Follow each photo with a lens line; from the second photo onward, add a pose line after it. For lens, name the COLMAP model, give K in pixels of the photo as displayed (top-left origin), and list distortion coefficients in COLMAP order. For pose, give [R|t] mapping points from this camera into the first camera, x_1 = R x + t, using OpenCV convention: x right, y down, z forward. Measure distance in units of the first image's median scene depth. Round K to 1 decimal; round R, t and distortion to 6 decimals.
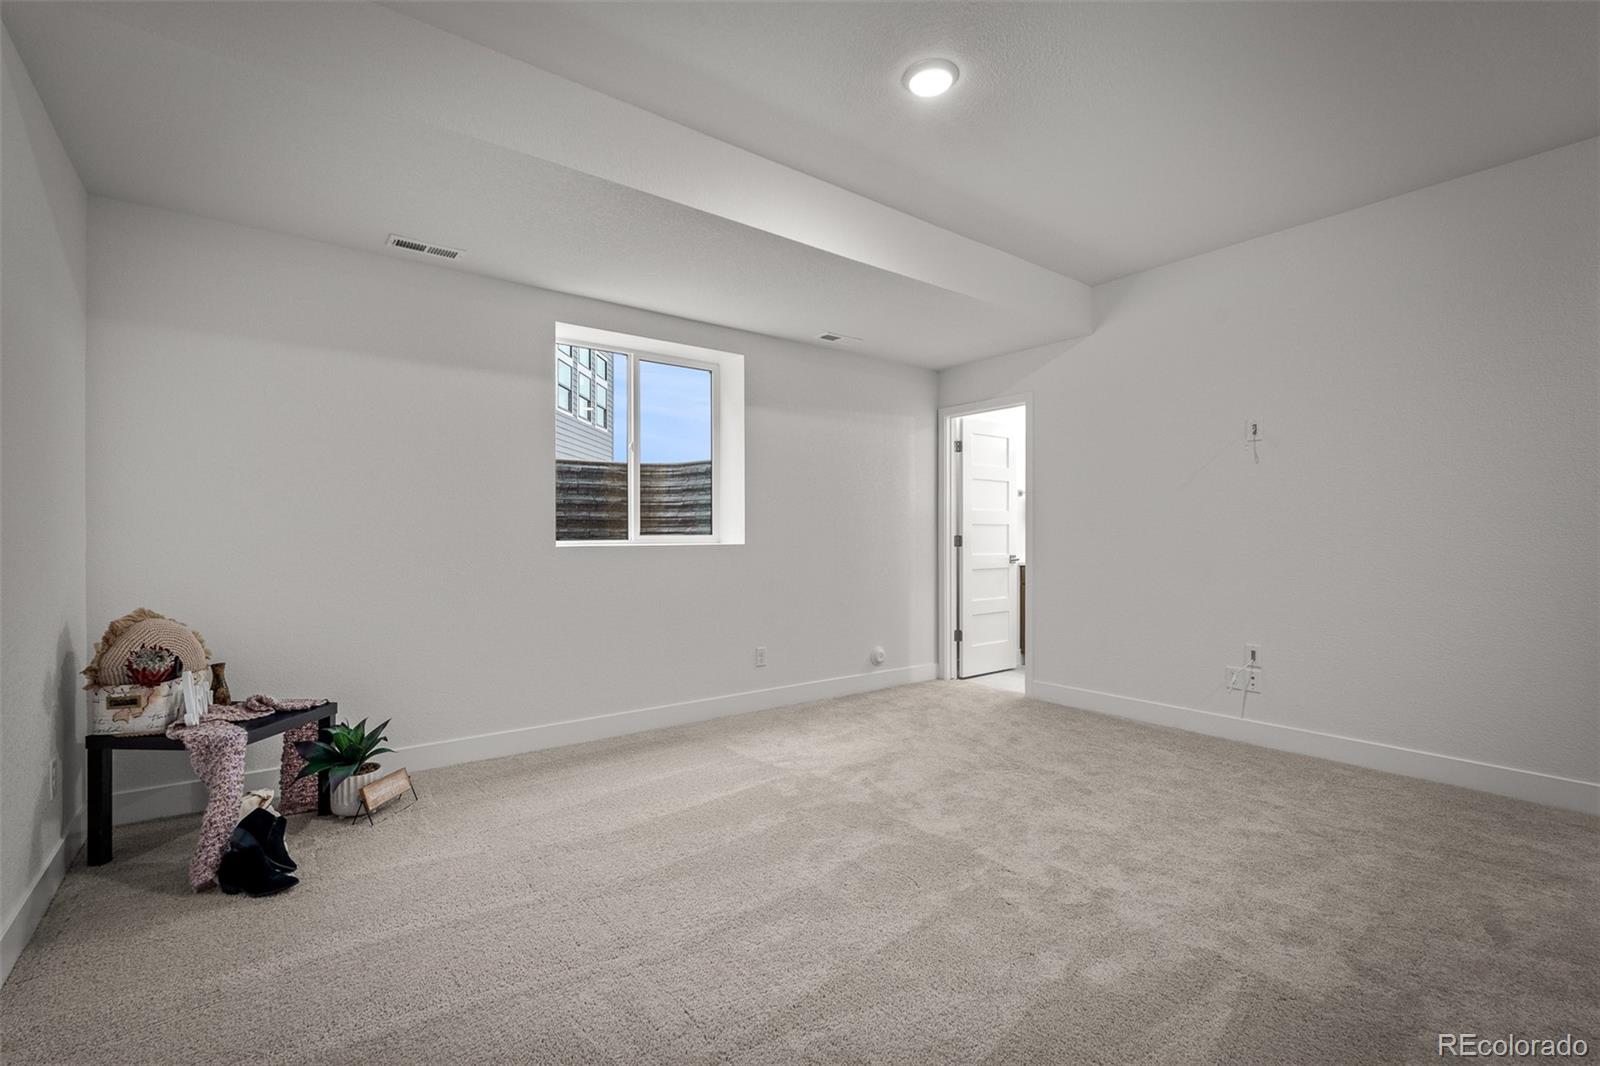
lens RADIAL K [[707.9, 0, 800.0], [0, 707.9, 533.0], [0, 0, 1]] dist [0.000846, 0.000126]
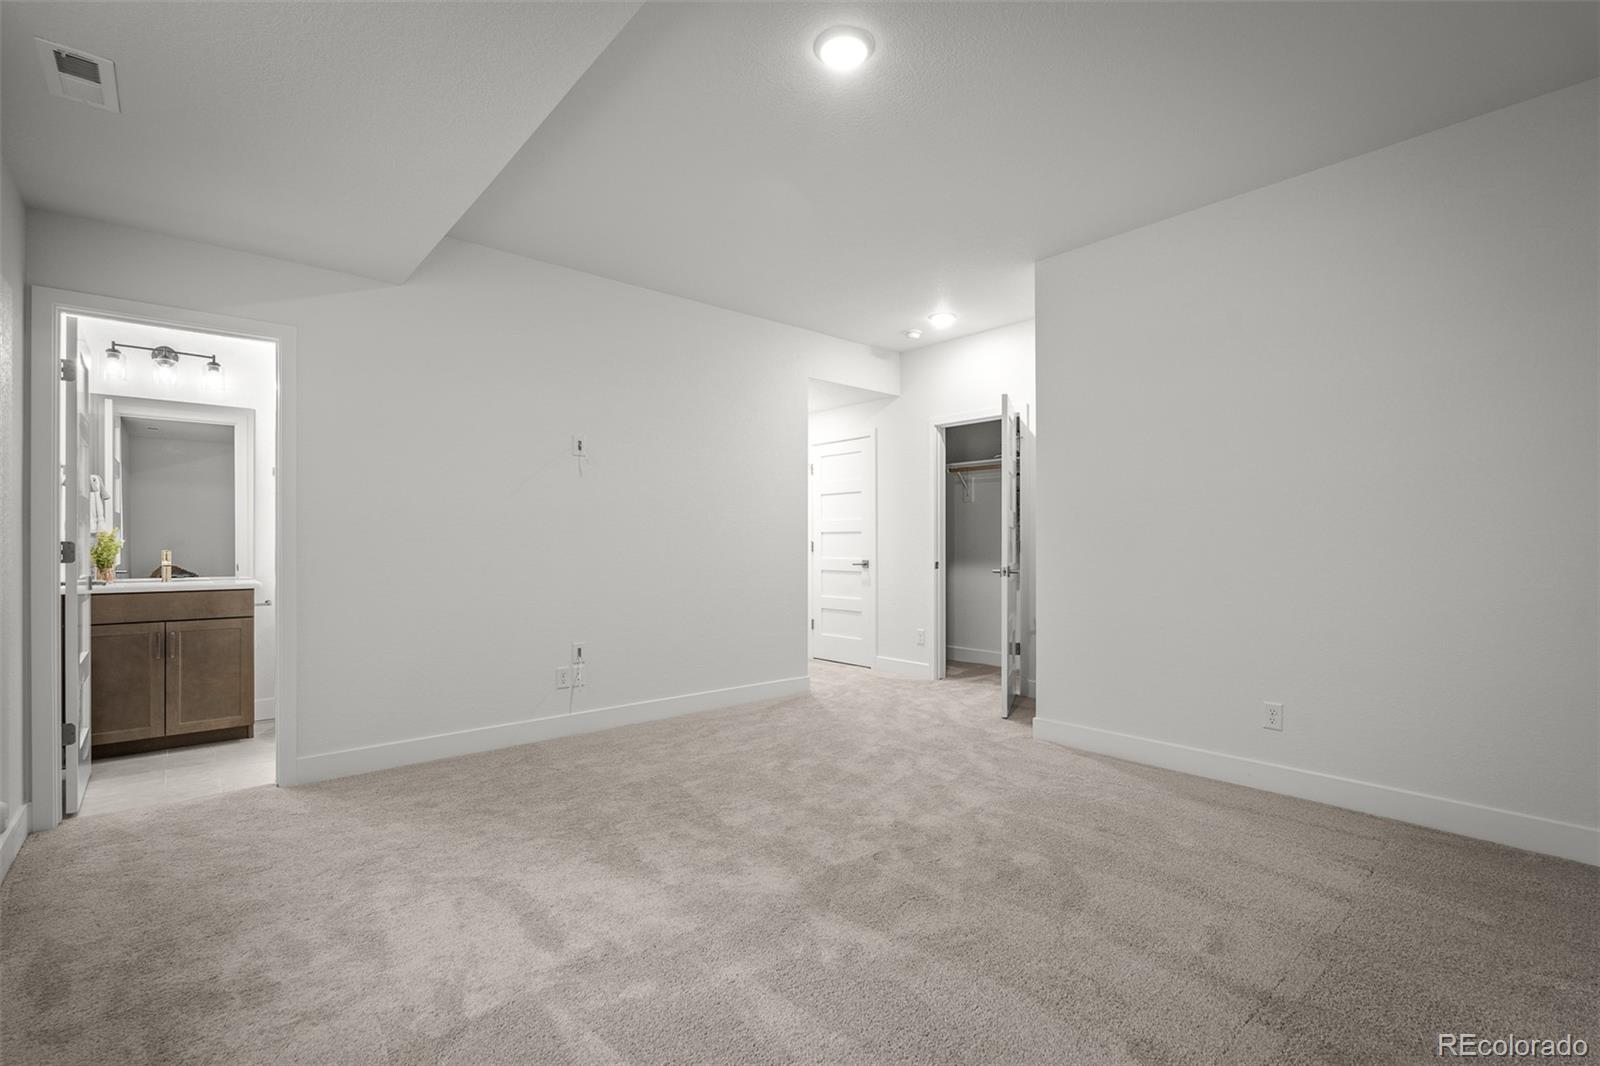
lens RADIAL K [[722.9, 0, 800.0], [0, 722.9, 533.0], [0, 0, 1]] dist [-0.000223, -0.000021]
pose [[-0.064475, 0.015734, 0.997795, -0.494271], [-0.006316, 0.999849, -0.016175, 0.005186], [-0.997899, -0.007345, -0.064366, 0.735459]]
